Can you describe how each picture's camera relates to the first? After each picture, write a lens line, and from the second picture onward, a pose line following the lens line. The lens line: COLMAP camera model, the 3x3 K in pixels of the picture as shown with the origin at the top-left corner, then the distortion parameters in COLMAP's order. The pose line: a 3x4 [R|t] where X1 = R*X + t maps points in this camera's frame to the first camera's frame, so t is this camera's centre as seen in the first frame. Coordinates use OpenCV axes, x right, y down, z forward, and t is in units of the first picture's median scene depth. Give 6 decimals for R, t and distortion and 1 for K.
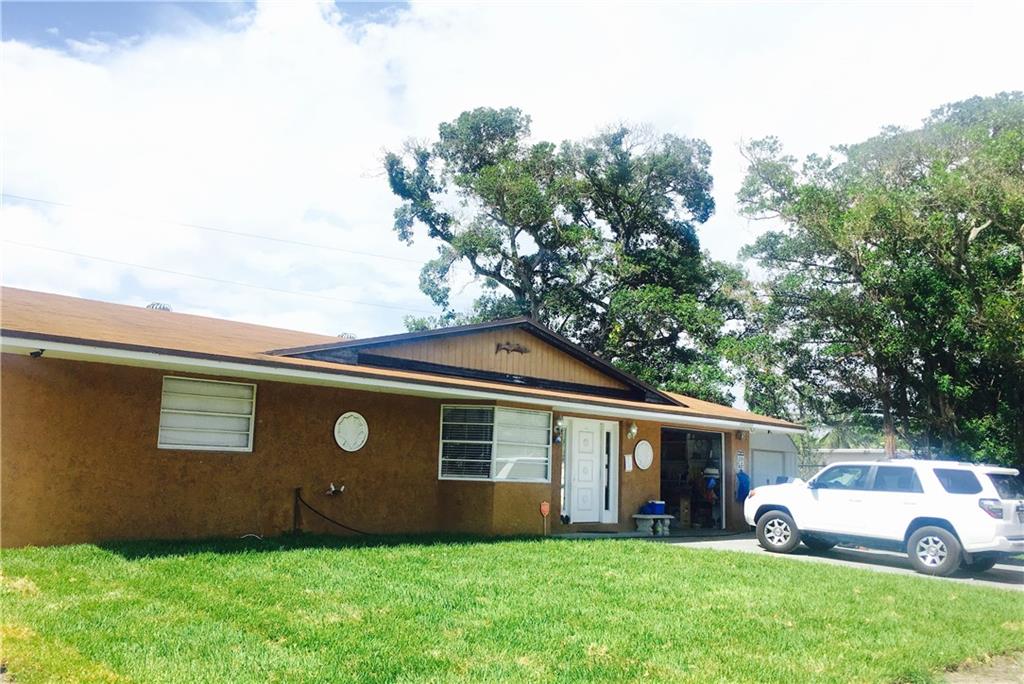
lens RADIAL K [[860.1, 0, 512.2], [0, 860.1, 393.4], [0, 0, 1]] dist [0.084480, -0.000378]
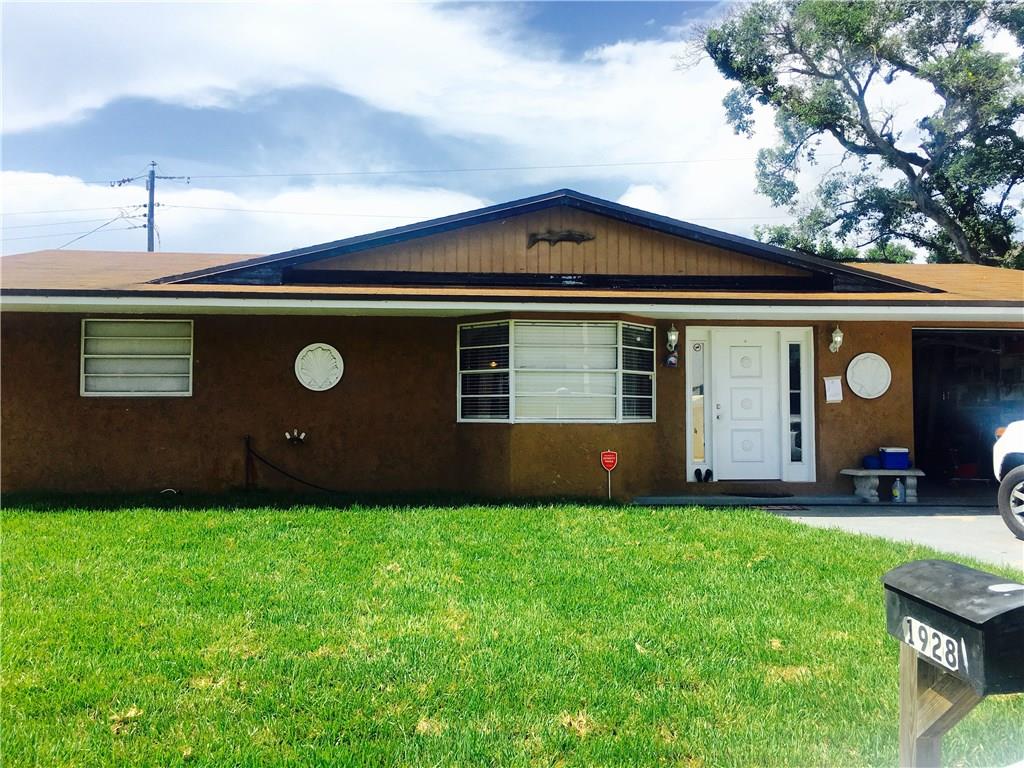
lens RADIAL K [[864.1, 0, 512.0], [0, 864.1, 384.0], [0, 0, 1]] dist [0.051994, 0.008065]
pose [[0.788078, -0.051313, -0.613433, 0.426022], [0.082220, 0.996365, 0.022283, 0.052451], [0.610060, -0.067998, 0.789432, 0.421719]]
